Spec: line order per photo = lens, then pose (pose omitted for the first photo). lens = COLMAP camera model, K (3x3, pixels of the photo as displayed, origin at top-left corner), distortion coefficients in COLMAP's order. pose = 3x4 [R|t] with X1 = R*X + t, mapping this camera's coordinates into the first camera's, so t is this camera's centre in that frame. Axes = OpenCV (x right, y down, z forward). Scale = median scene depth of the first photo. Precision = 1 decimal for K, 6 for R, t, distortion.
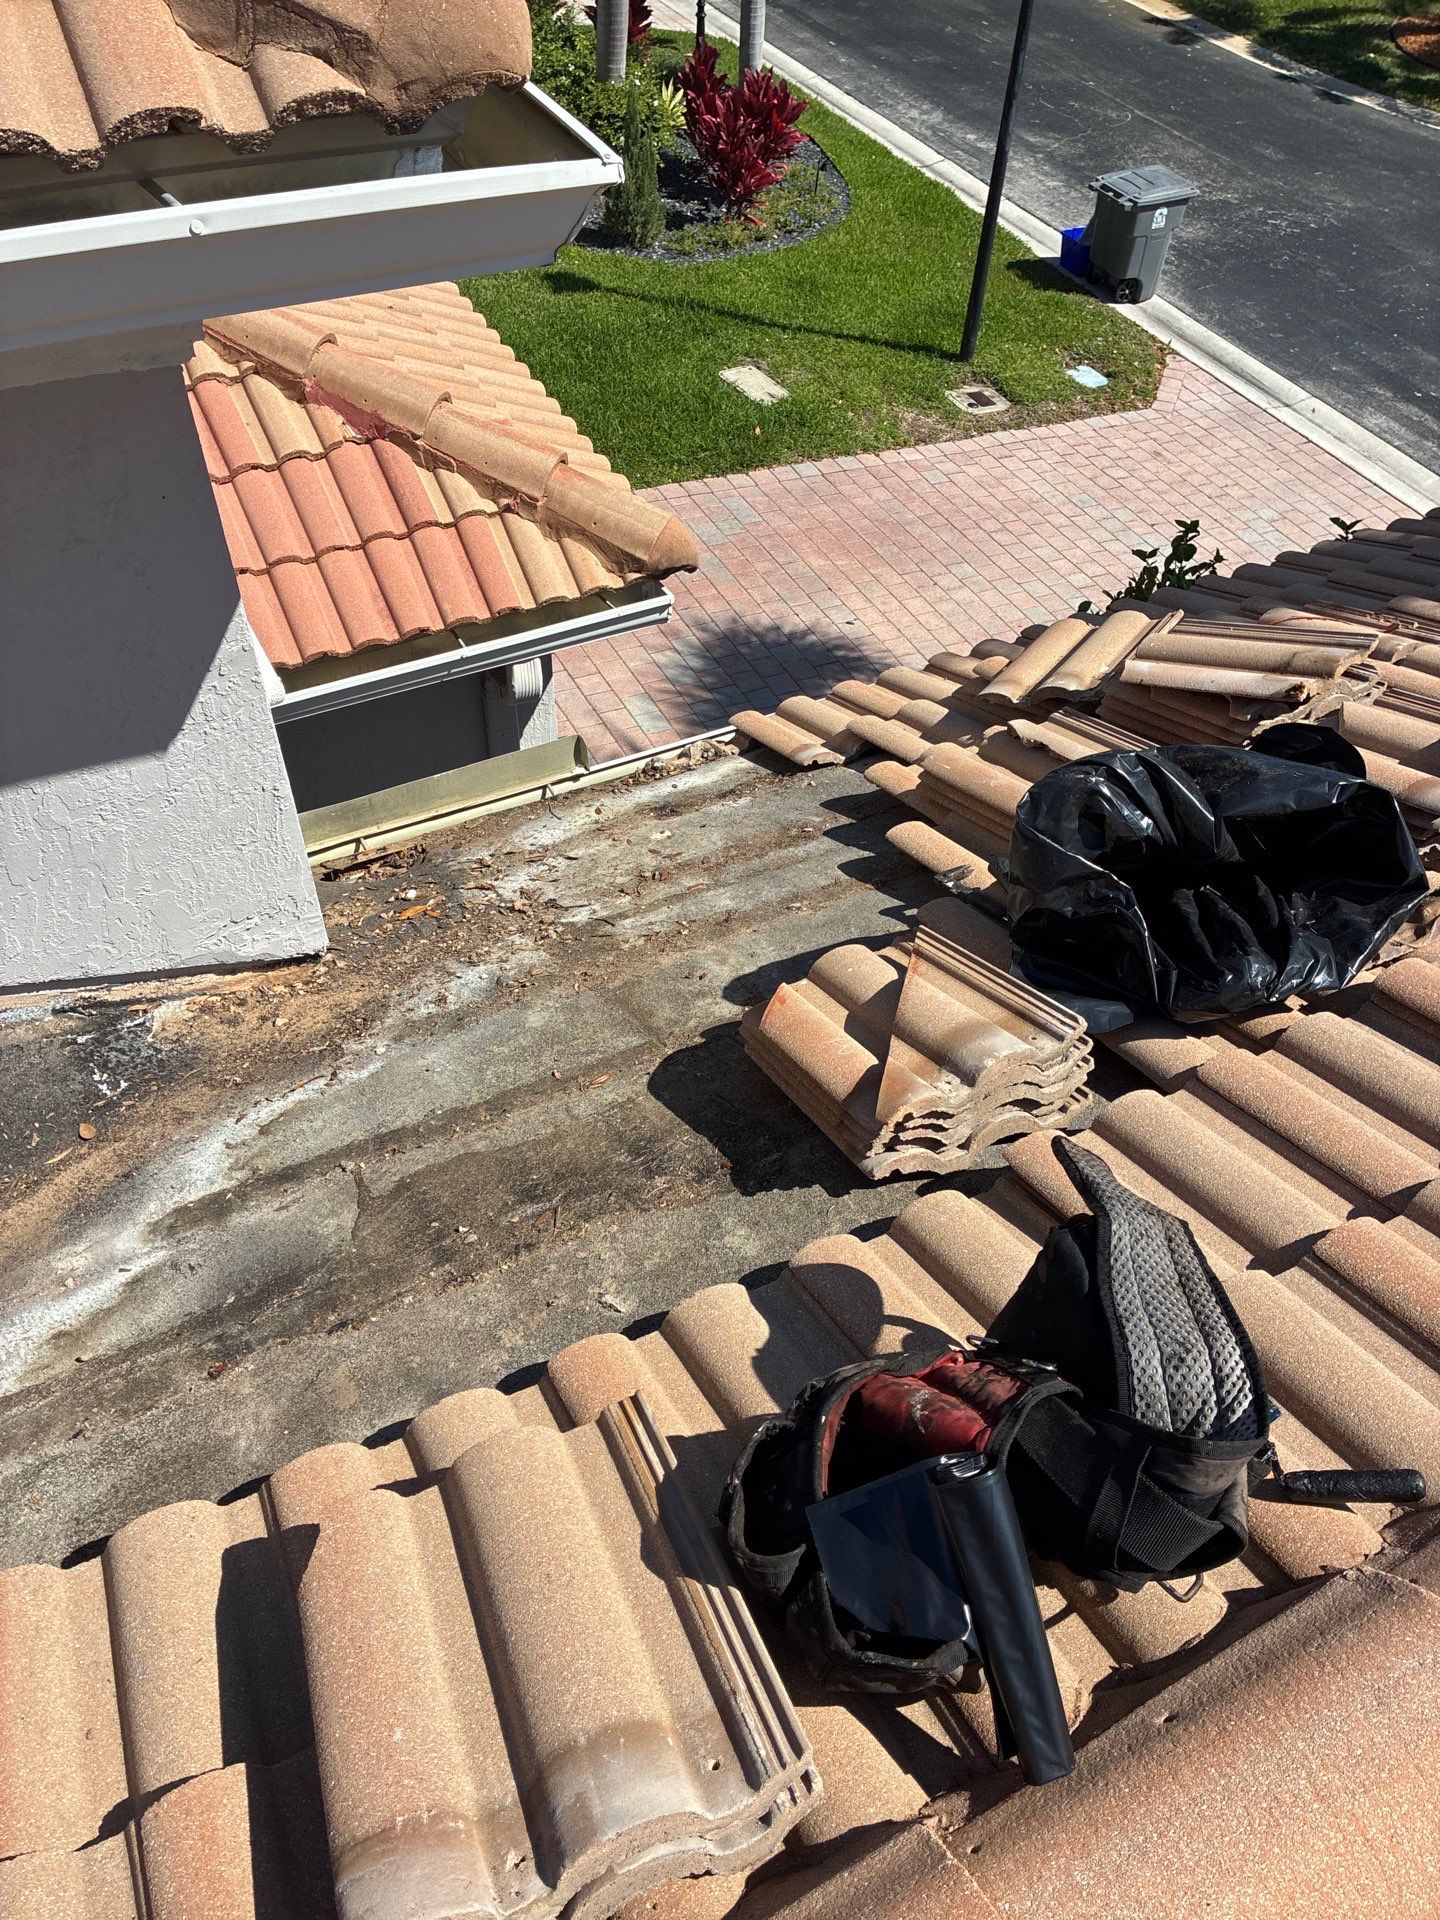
lens RADIAL K [[1389.7, 0, 692.3], [0, 1389.7, 945.9], [0, 0, 1]] dist [0.058792, -0.078760]
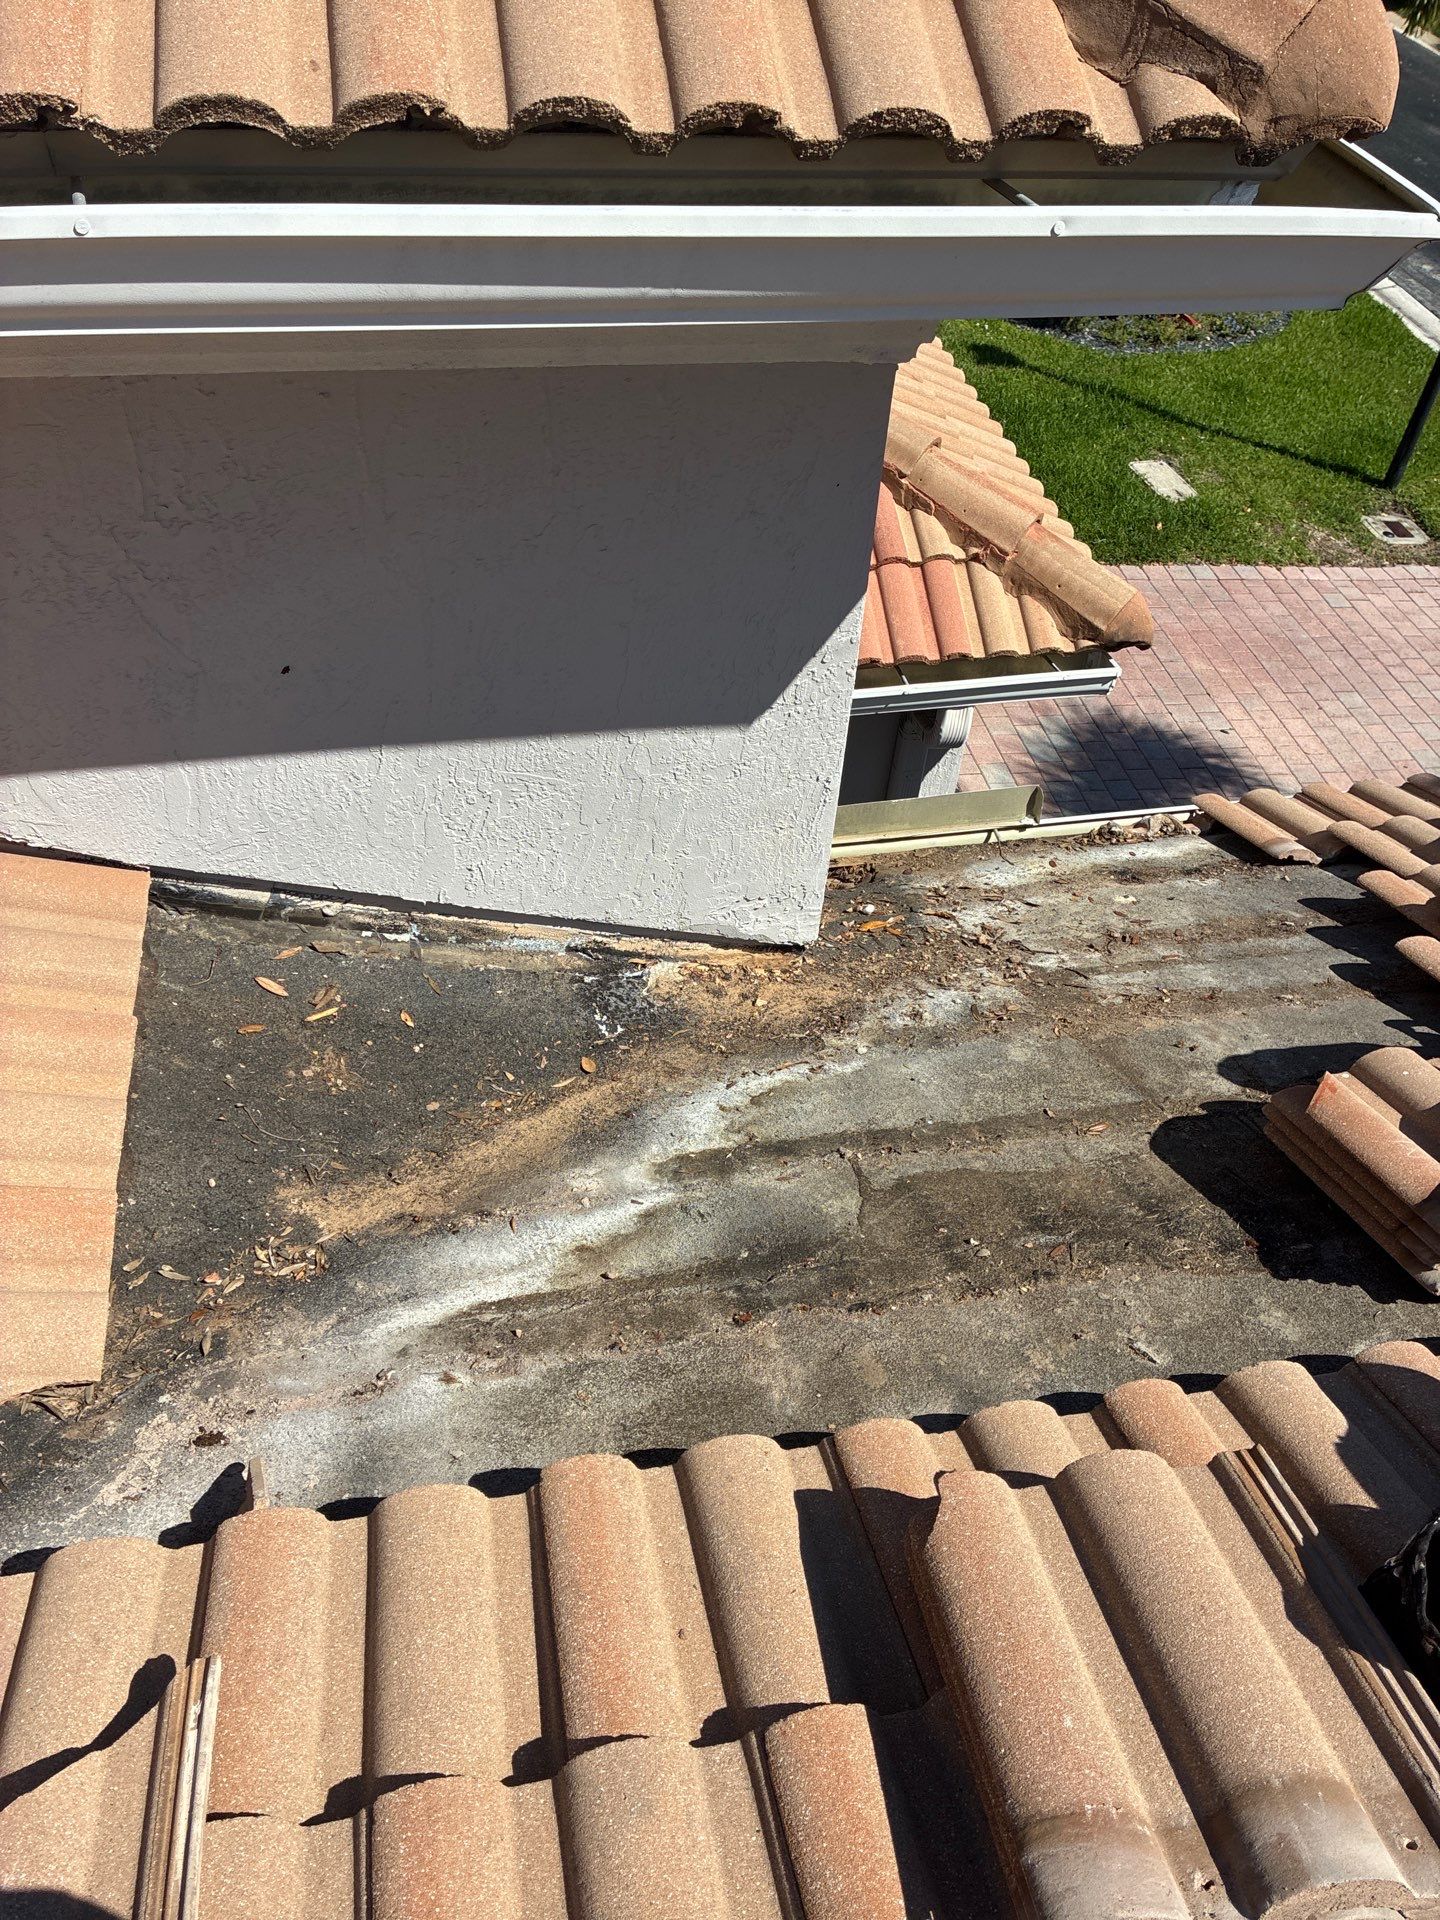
lens RADIAL K [[1389.7, 0, 752.6], [0, 1389.7, 947.9], [0, 0, 1]] dist [0.058792, -0.078760]
pose [[0.966306, 0.202377, -0.159047, -0.178129], [-0.208302, 0.977832, -0.021330, 0.046024], [0.151204, 0.053741, 0.987041, -0.016986]]
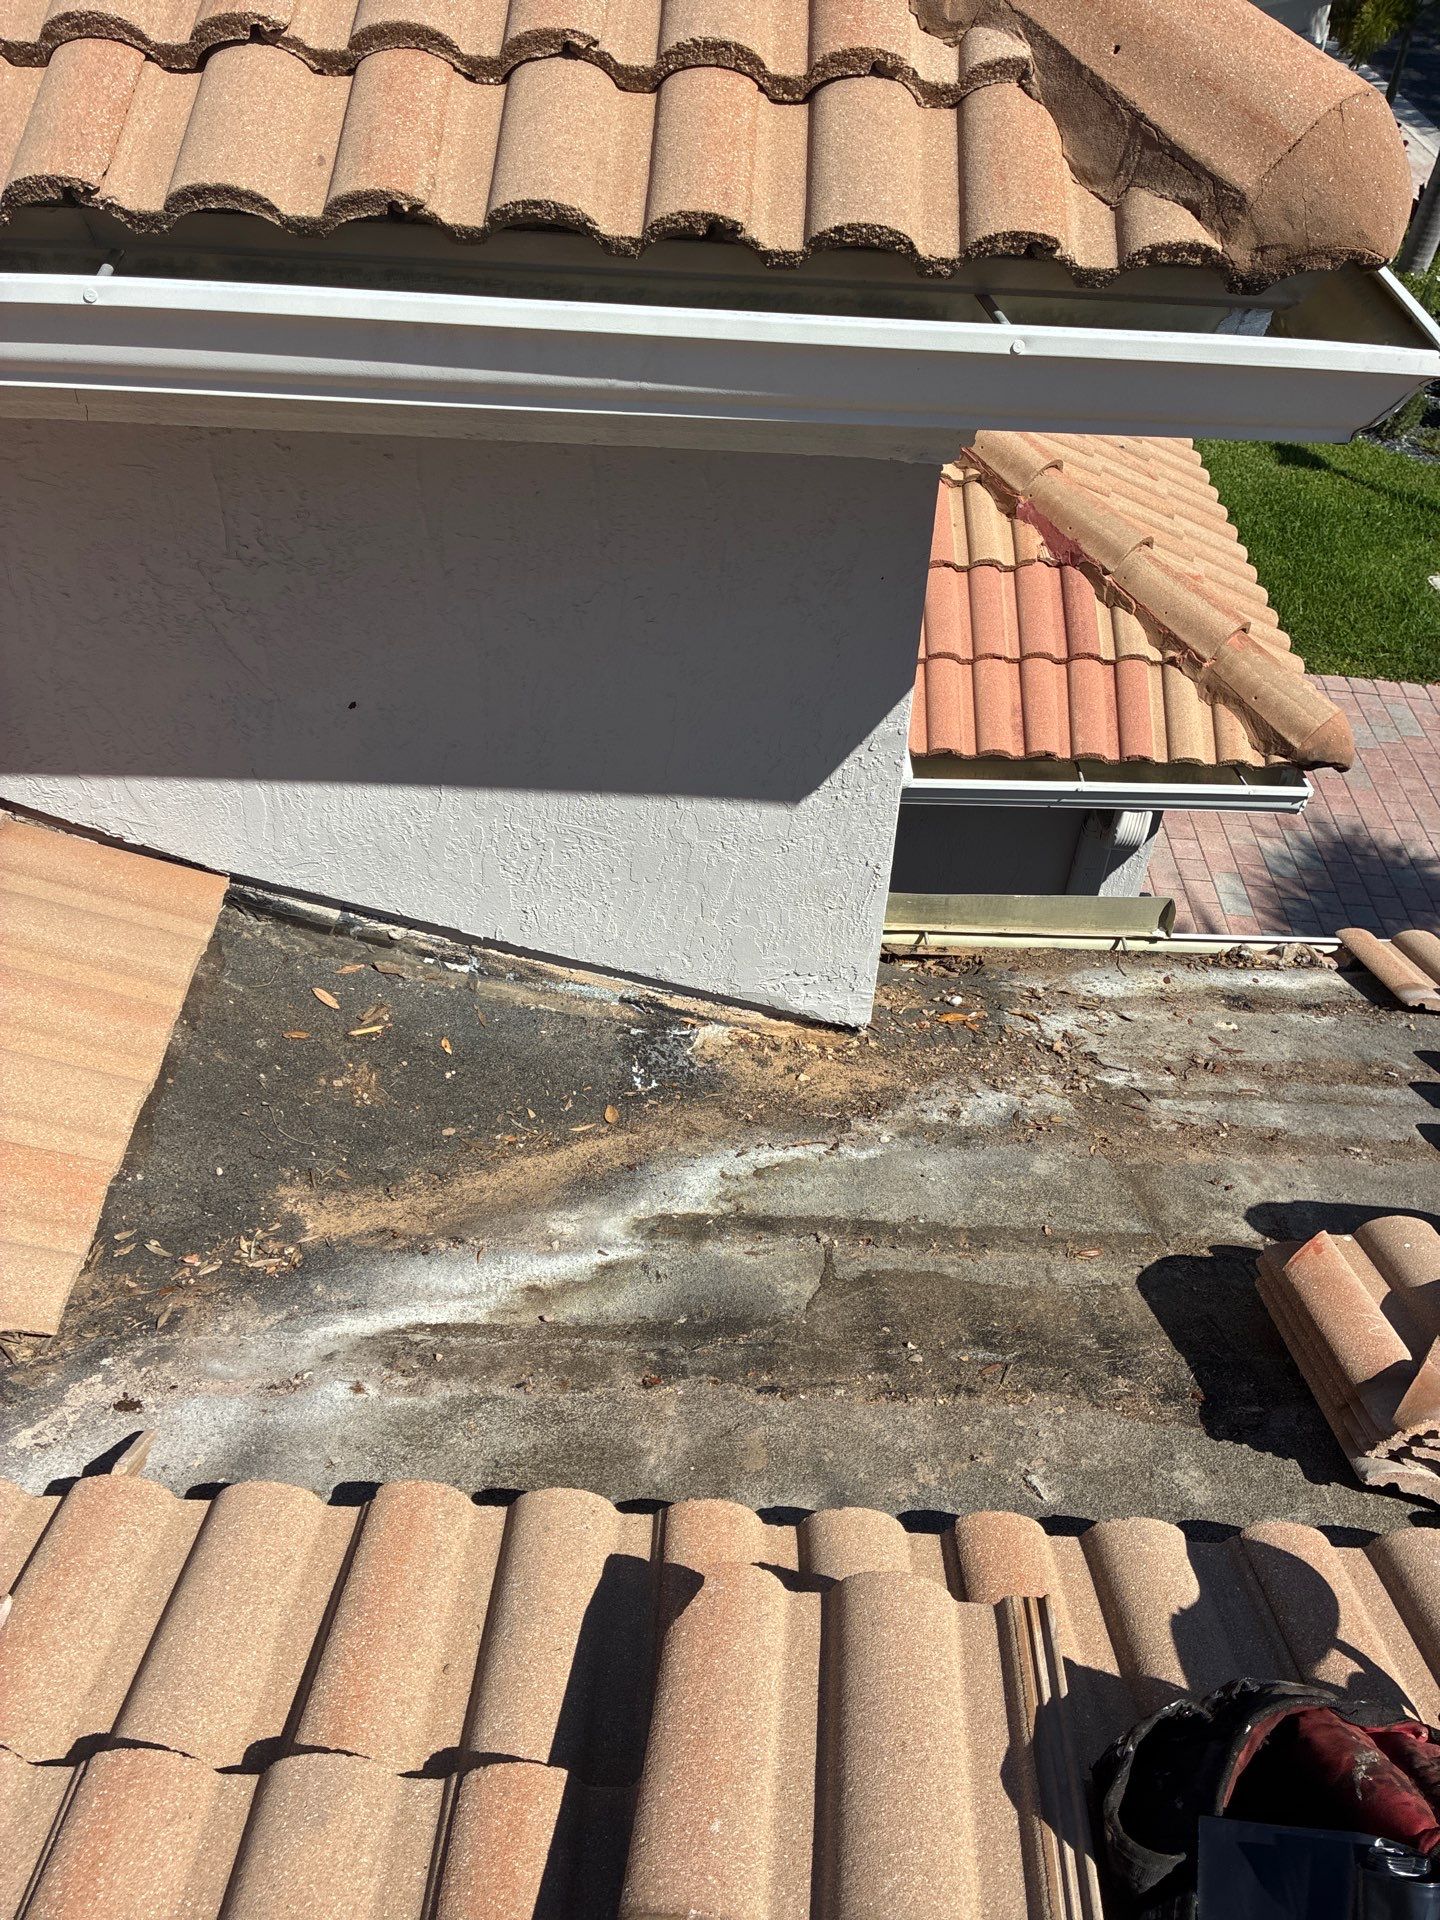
lens RADIAL K [[1389.7, 0, 764.5], [0, 1389.7, 973.6], [0, 0, 1]] dist [0.058792, -0.078760]
pose [[0.895571, 0.317468, -0.311714, -0.029442], [-0.336434, 0.941677, -0.007534, -0.001475], [0.291142, 0.111619, 0.950146, 0.005426]]
